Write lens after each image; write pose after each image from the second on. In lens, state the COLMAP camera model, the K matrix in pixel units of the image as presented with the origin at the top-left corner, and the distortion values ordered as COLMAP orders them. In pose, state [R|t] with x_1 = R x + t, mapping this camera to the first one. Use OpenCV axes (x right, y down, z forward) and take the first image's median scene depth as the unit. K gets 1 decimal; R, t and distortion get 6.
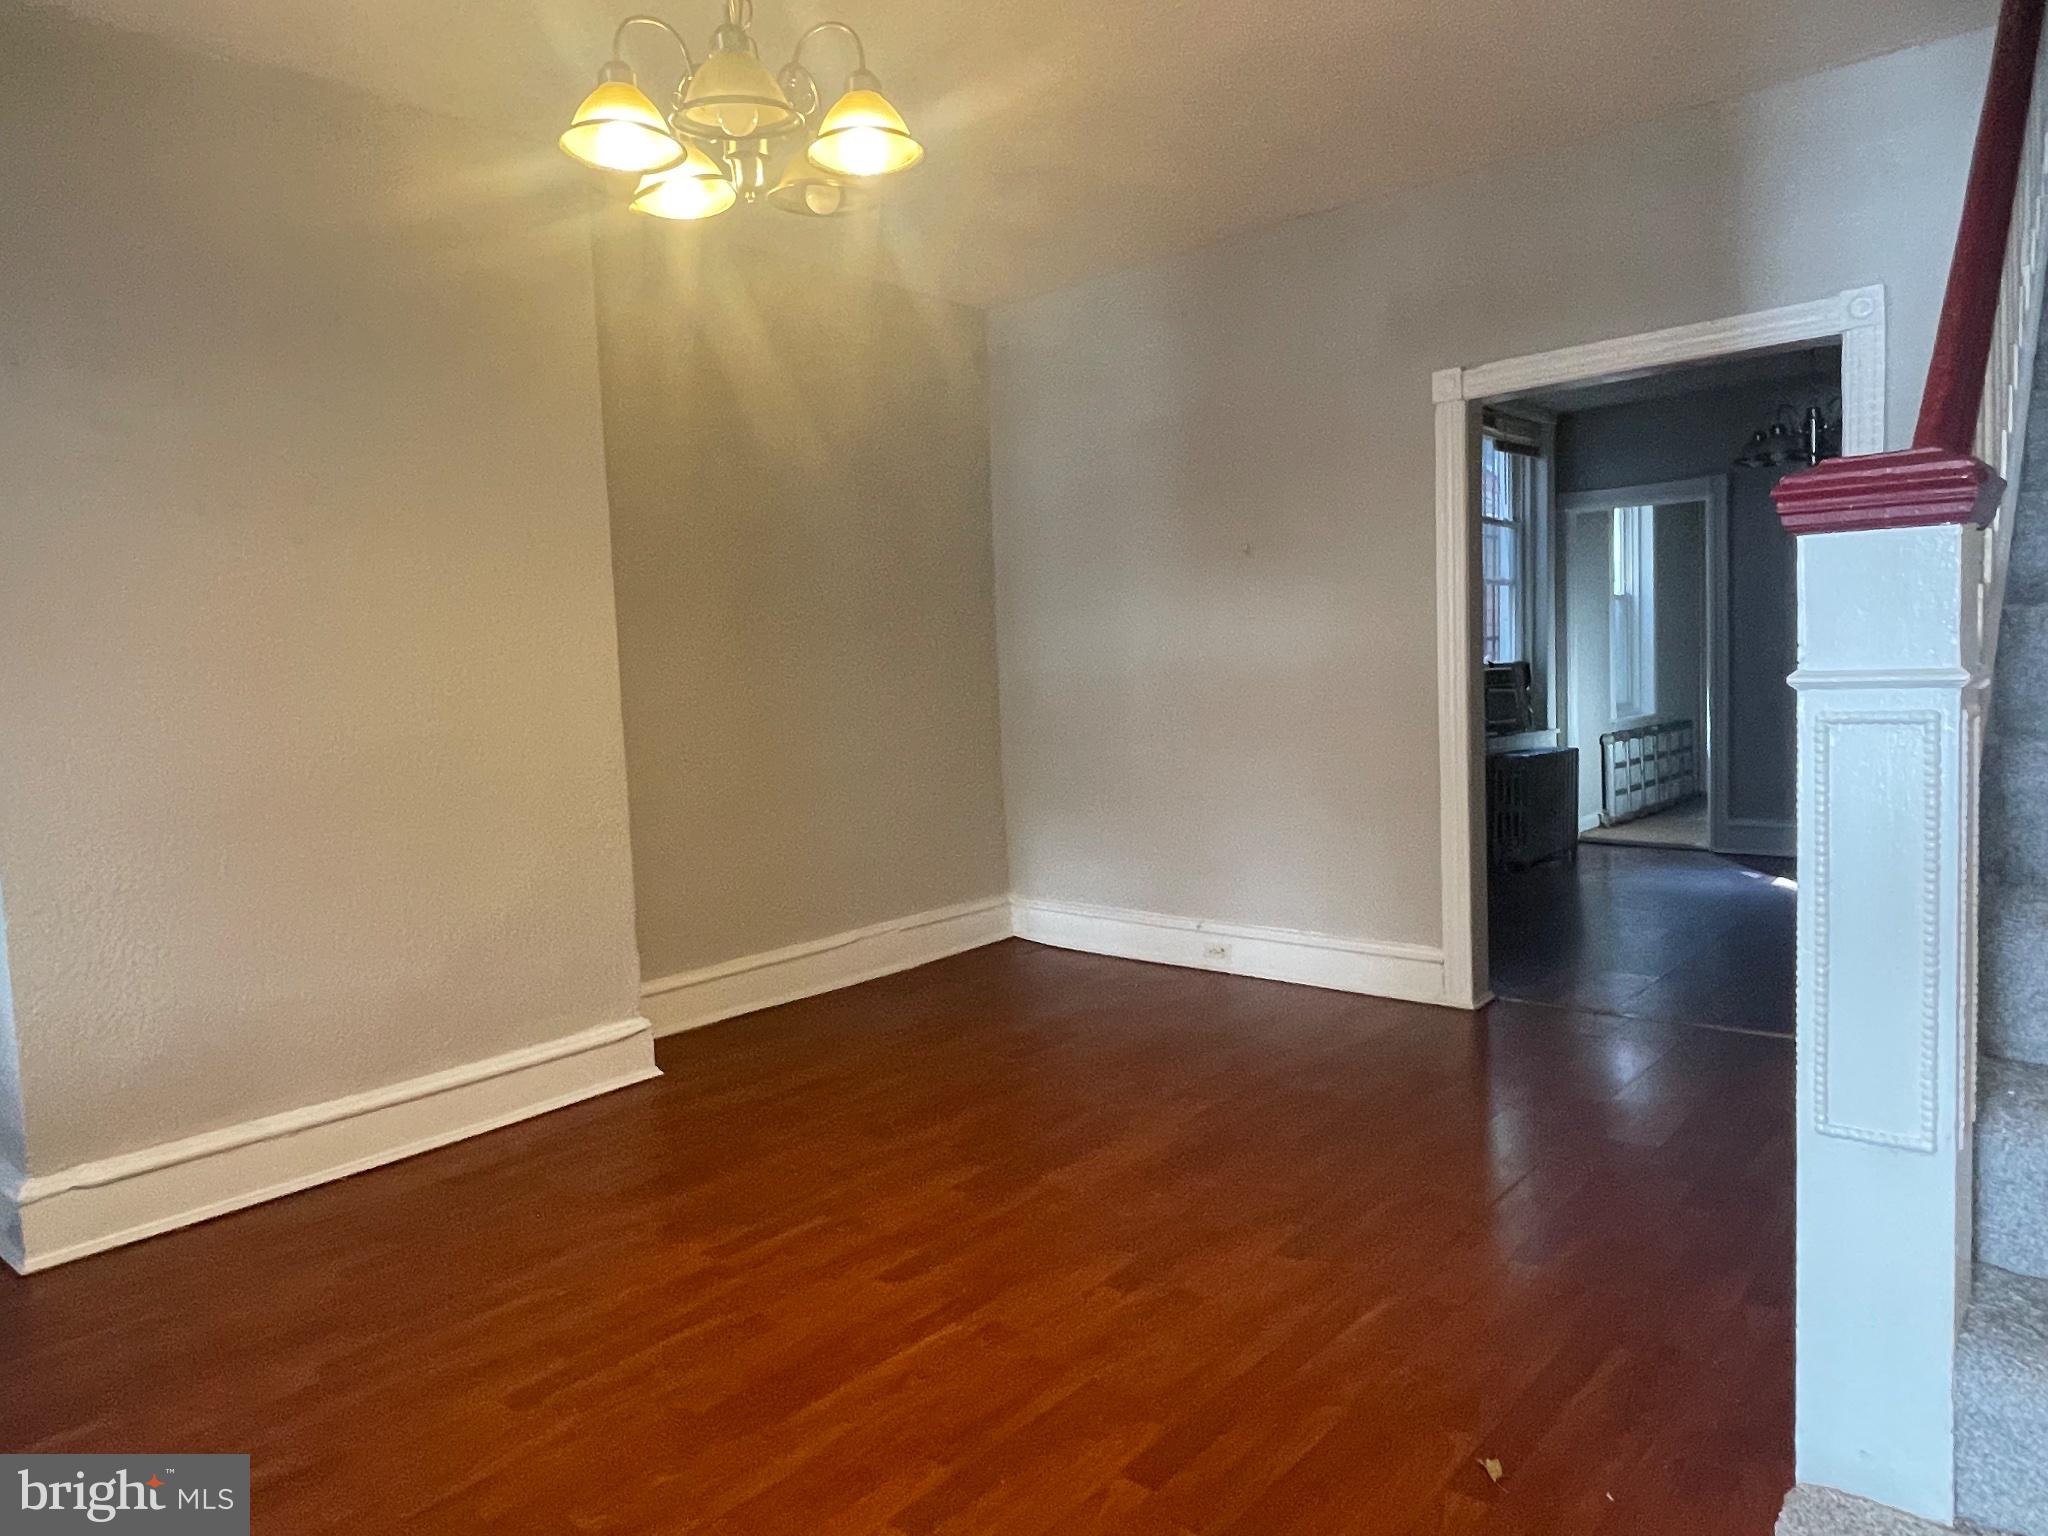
lens RADIAL K [[1284.8, 0, 1041.7], [0, 1284.8, 765.8], [0, 0, 1]] dist [-0.008300, 0.002136]
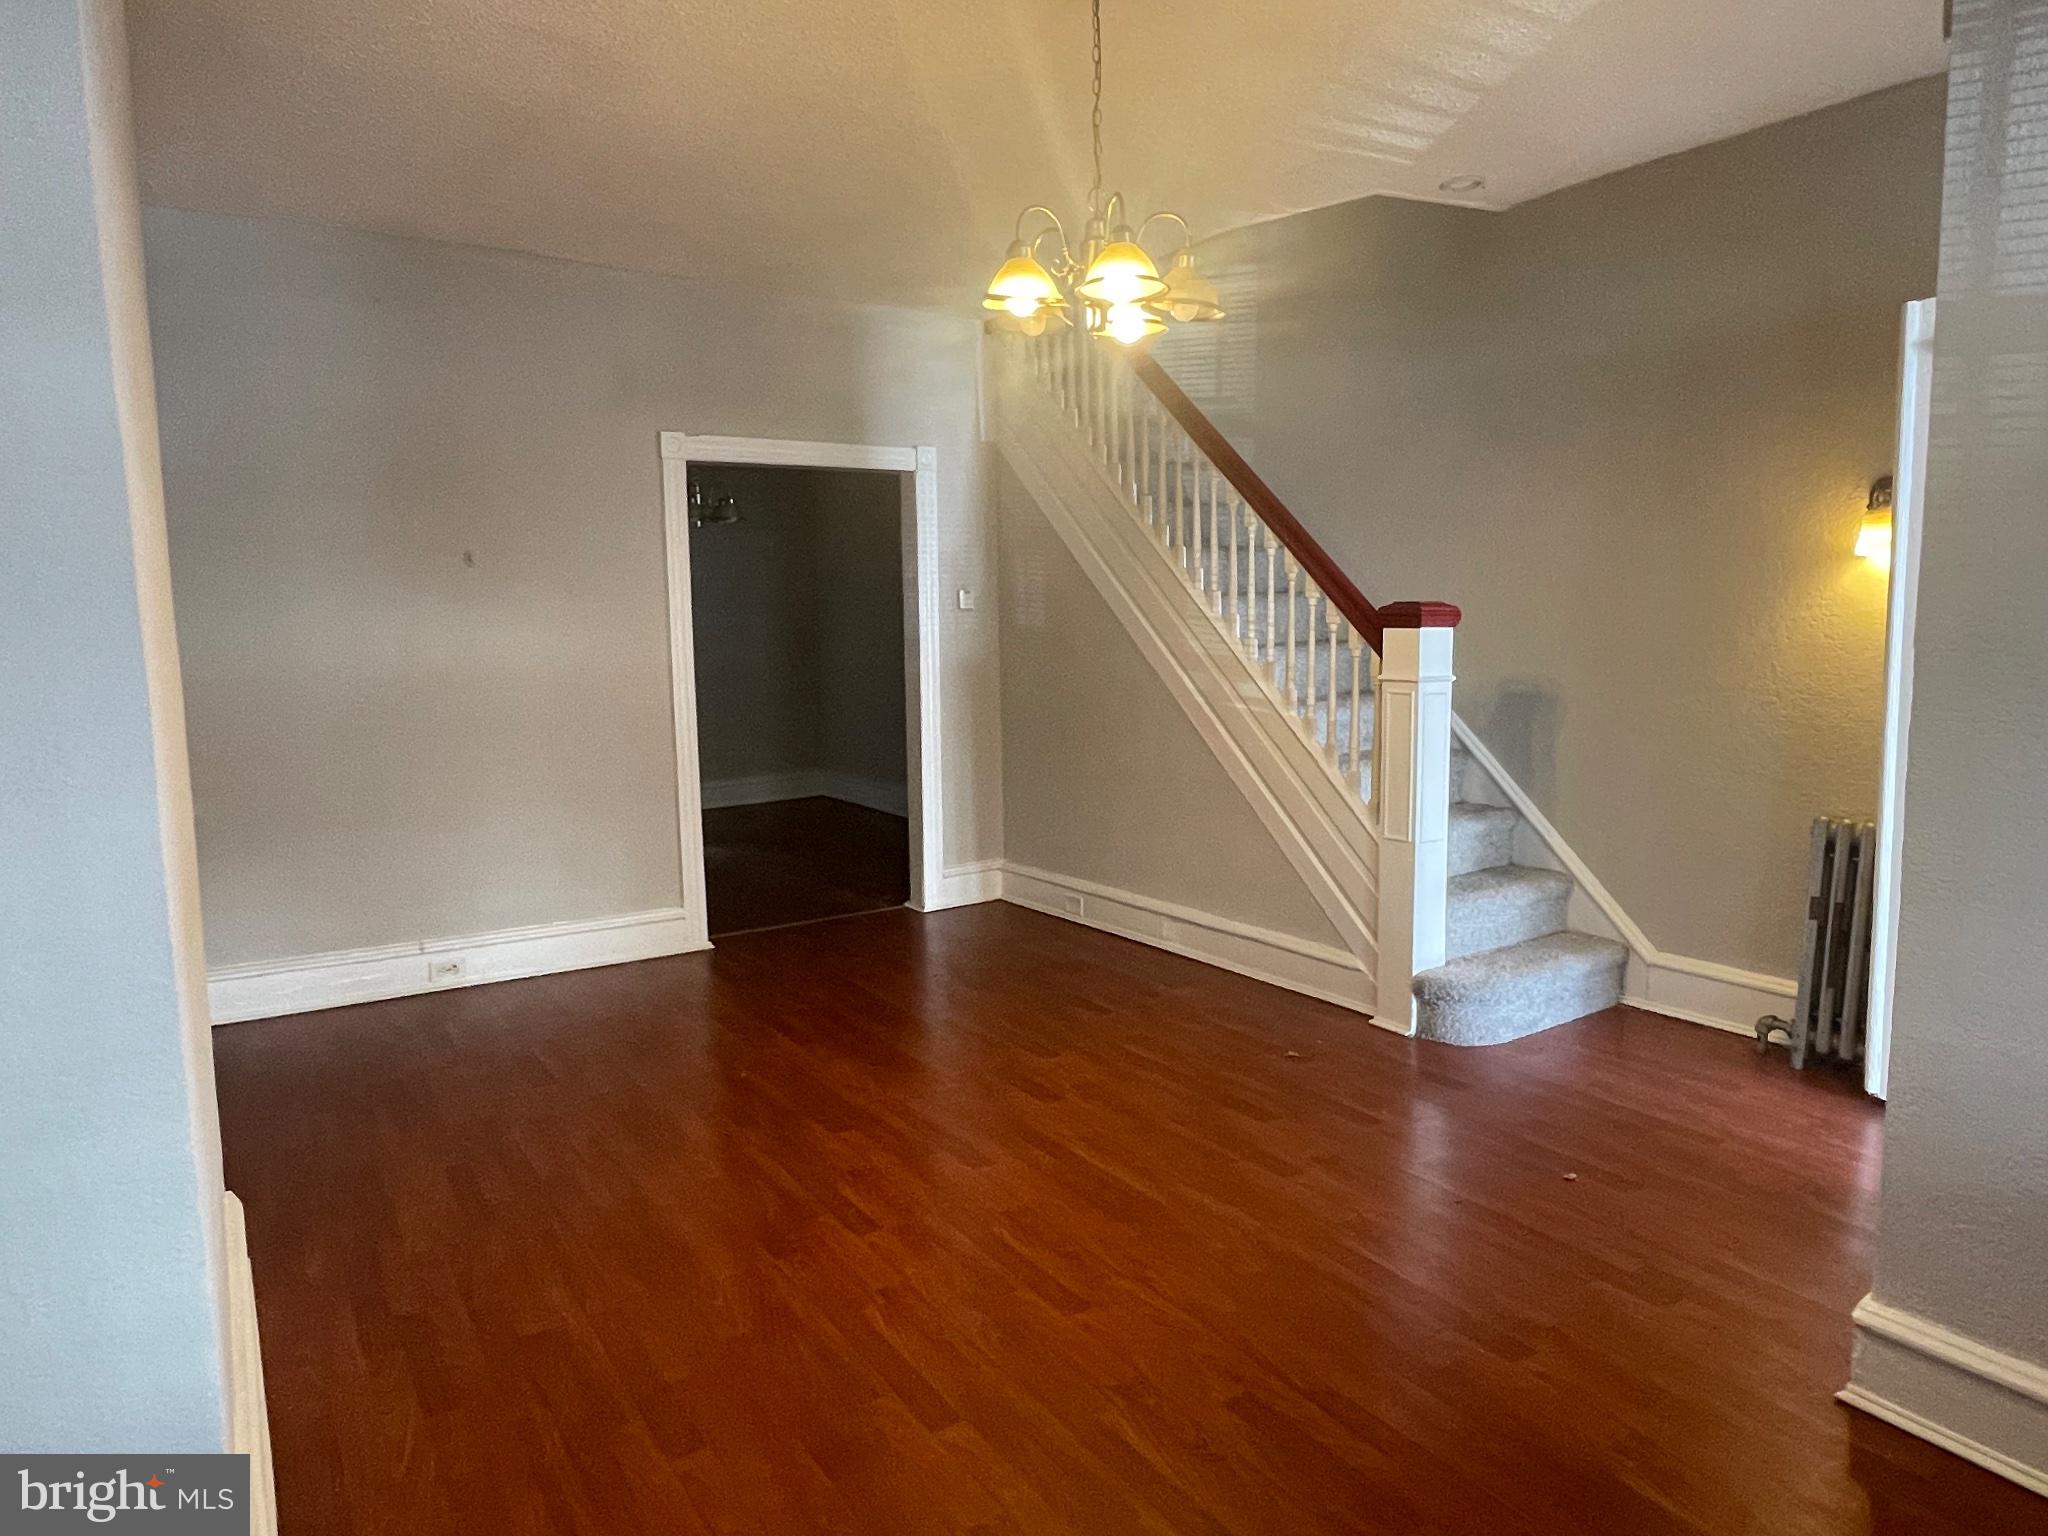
lens RADIAL K [[1256.9, 0, 1019.5], [0, 1256.9, 760.0], [0, 0, 1]] dist [0.003752, -0.000153]
pose [[0.266019, -0.058412, 0.962197, -1.045738], [0.076222, 0.996312, 0.039409, -0.026802], [-0.960950, 0.062857, 0.269490, 0.516070]]
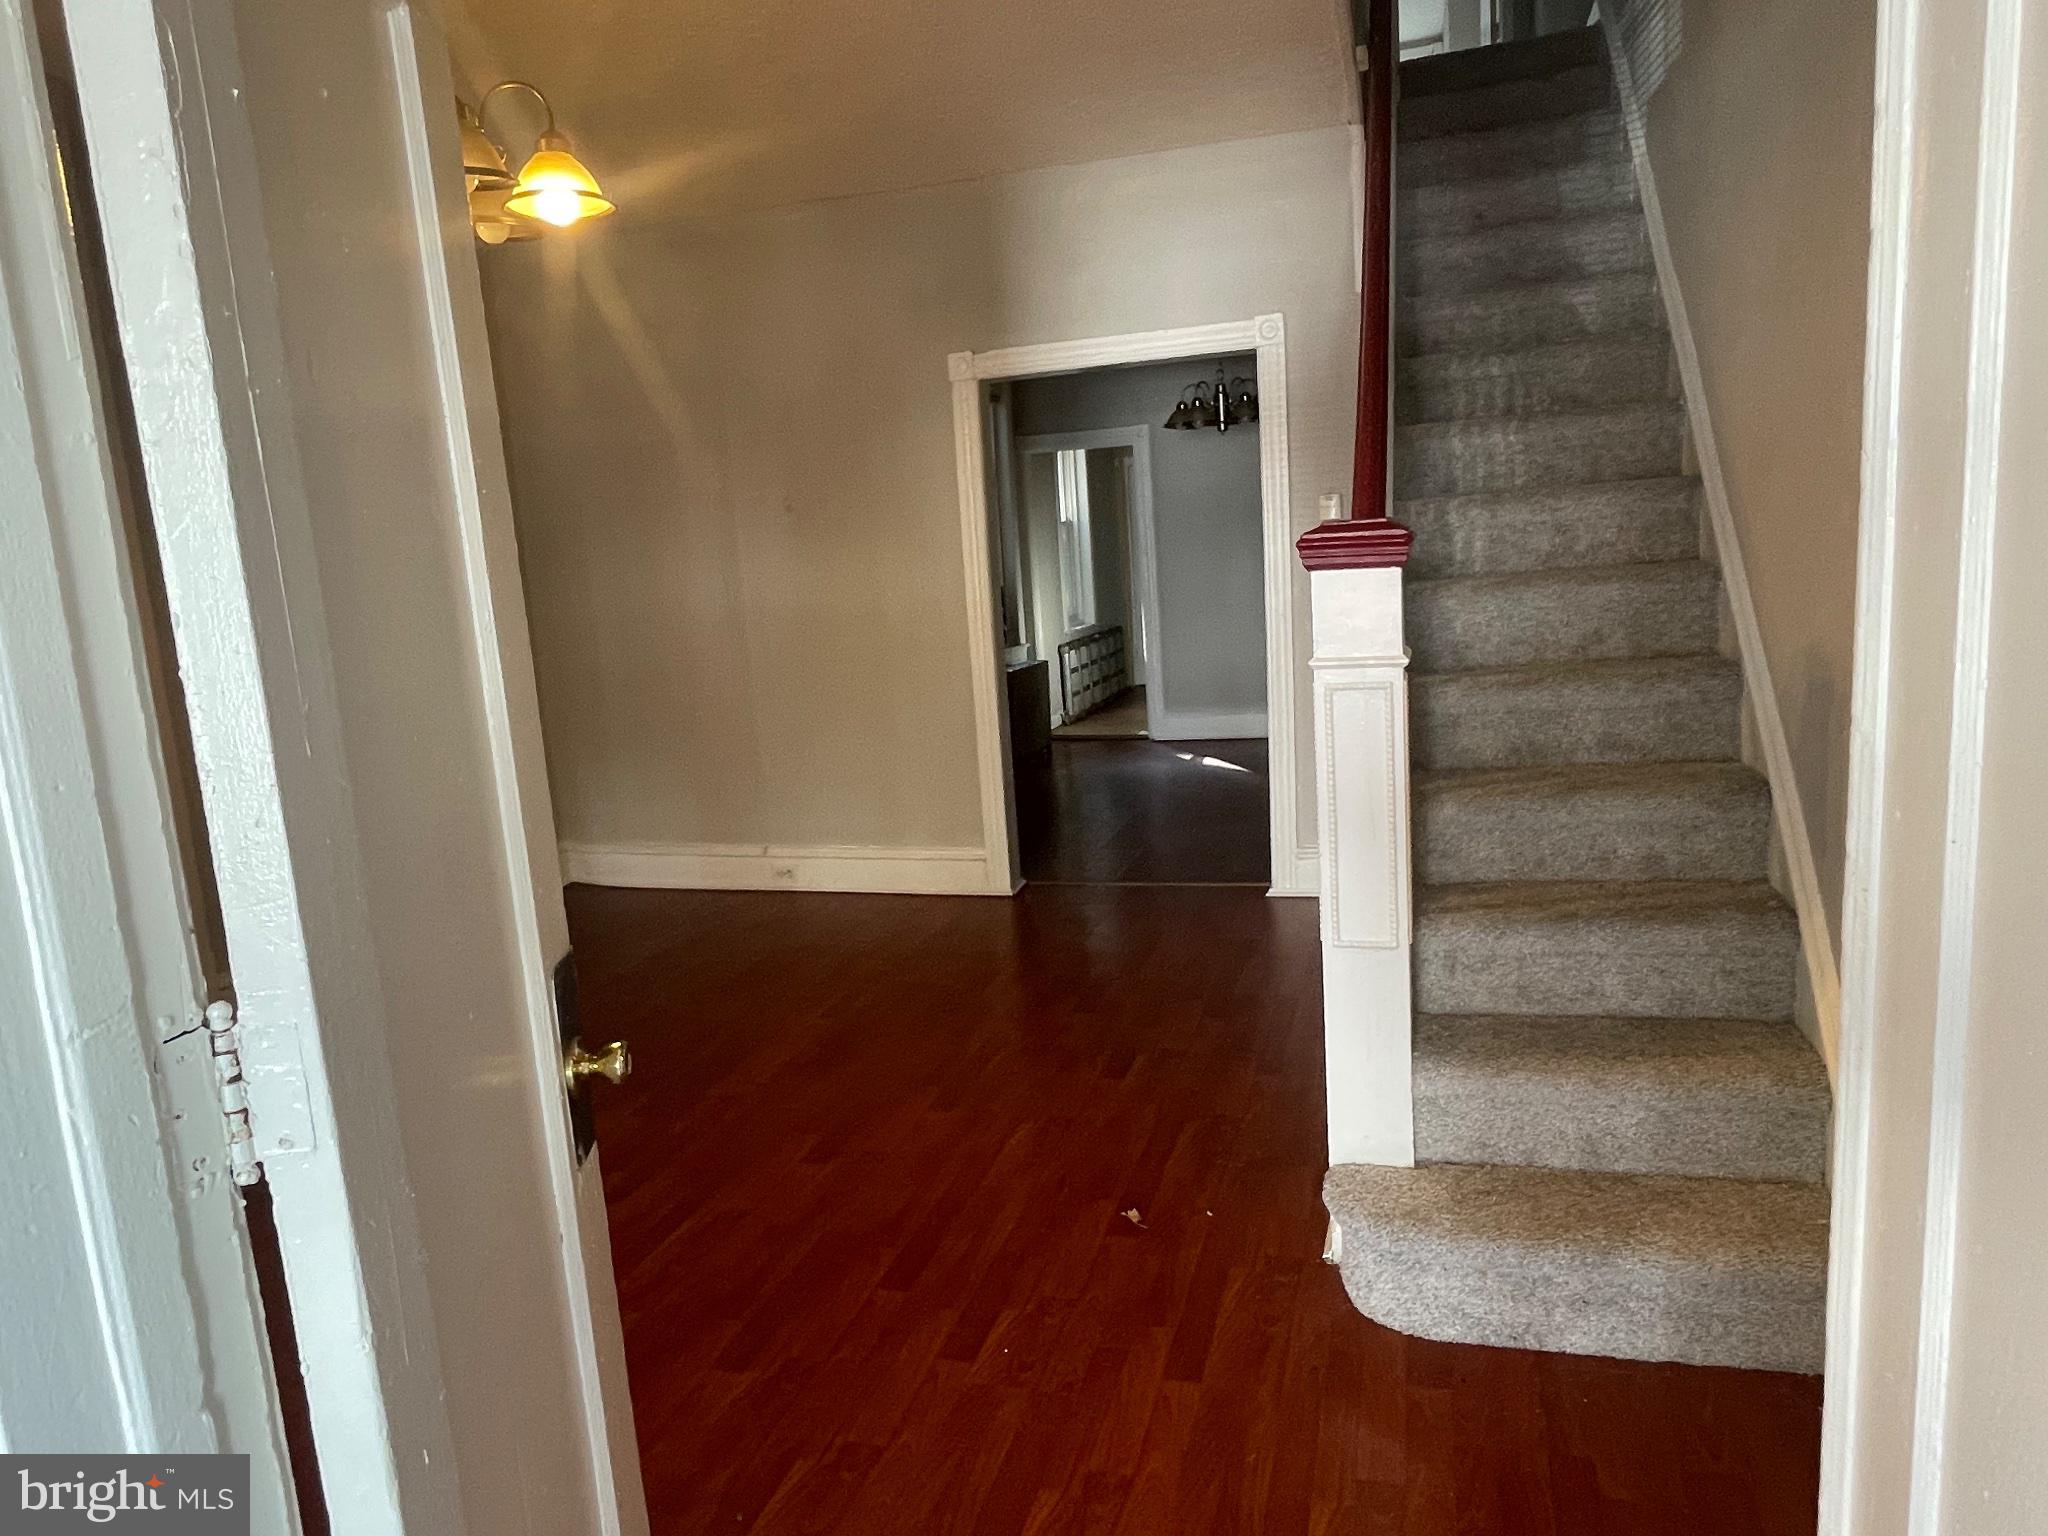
lens RADIAL K [[1283.4, 0, 1038.3], [0, 1283.4, 753.9], [0, 0, 1]] dist [-0.003711, -0.001943]
pose [[0.908266, -0.085533, 0.409557, -0.171416], [0.059091, 0.995293, 0.076814, -0.045382], [-0.414199, -0.045567, 0.909045, -0.135337]]
